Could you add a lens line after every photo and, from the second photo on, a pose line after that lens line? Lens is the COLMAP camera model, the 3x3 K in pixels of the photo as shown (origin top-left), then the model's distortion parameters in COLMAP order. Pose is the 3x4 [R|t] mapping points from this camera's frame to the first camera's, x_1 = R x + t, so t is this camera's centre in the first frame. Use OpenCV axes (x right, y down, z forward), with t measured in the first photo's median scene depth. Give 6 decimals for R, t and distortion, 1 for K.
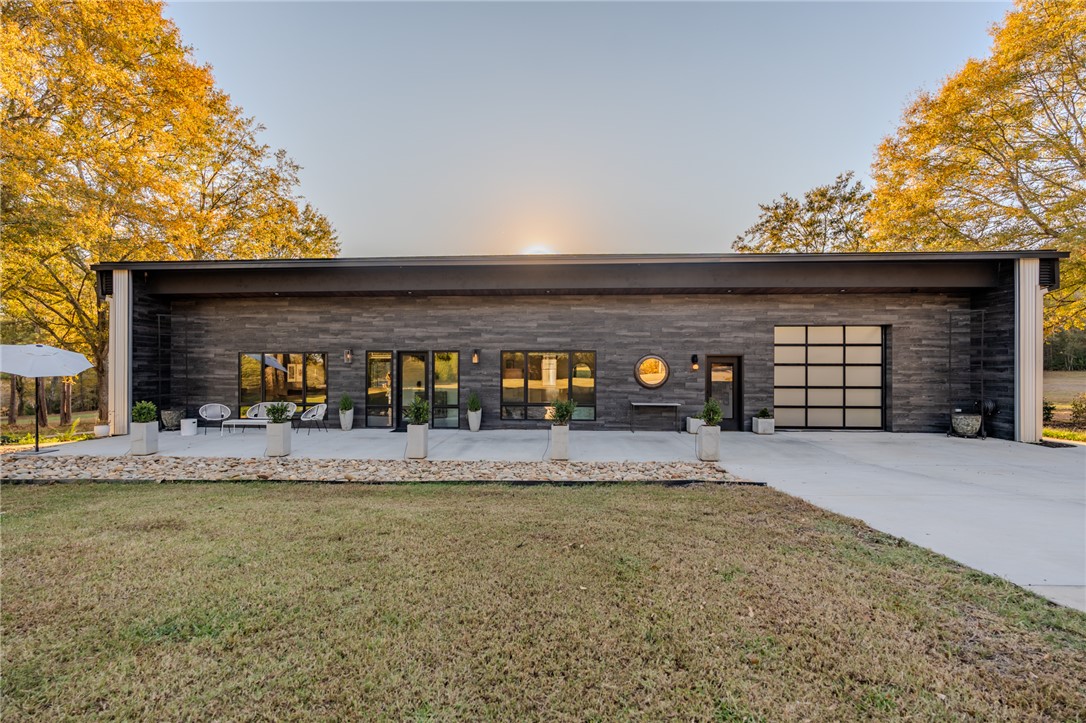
lens RADIAL K [[483.8, 0, 540.8], [0, 483.8, 368.1], [0, 0, 1]] dist [-0.006359, 0.002023]
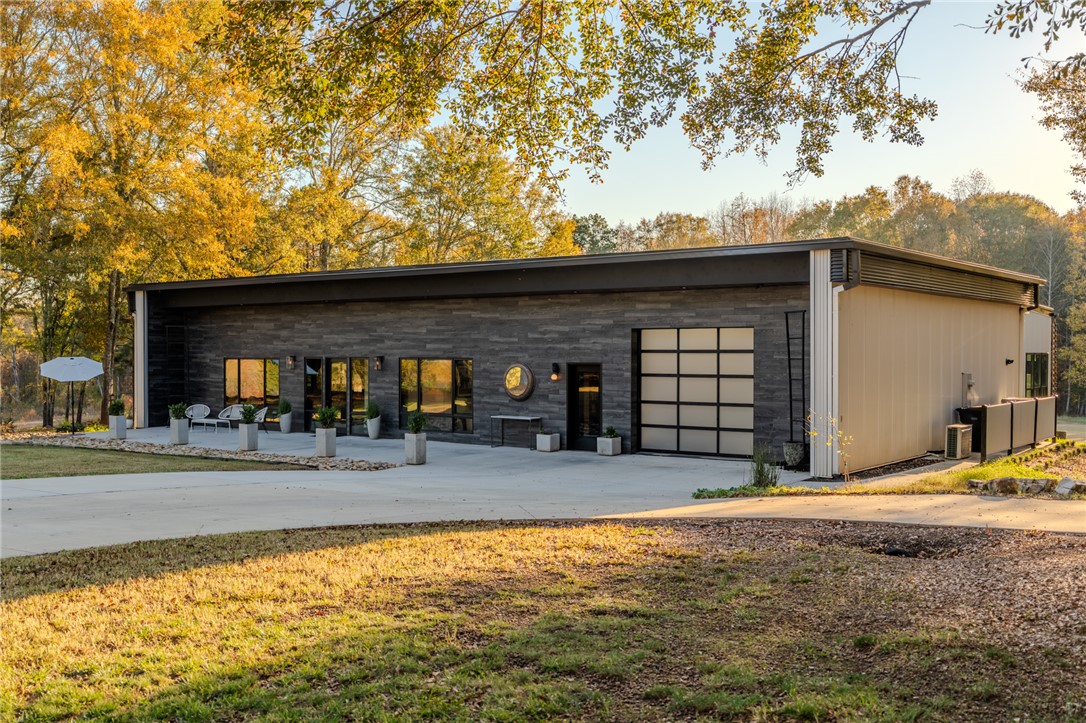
lens RADIAL K [[1100.7, 0, 547.2], [0, 1100.7, 364.2], [0, 0, 1]] dist [0.000704, 0.000000]
pose [[0.835015, 0.004983, -0.550205, 1.401220], [-0.002933, 0.999985, 0.004605, -0.034557], [0.550220, -0.002232, 0.835017, -0.686892]]
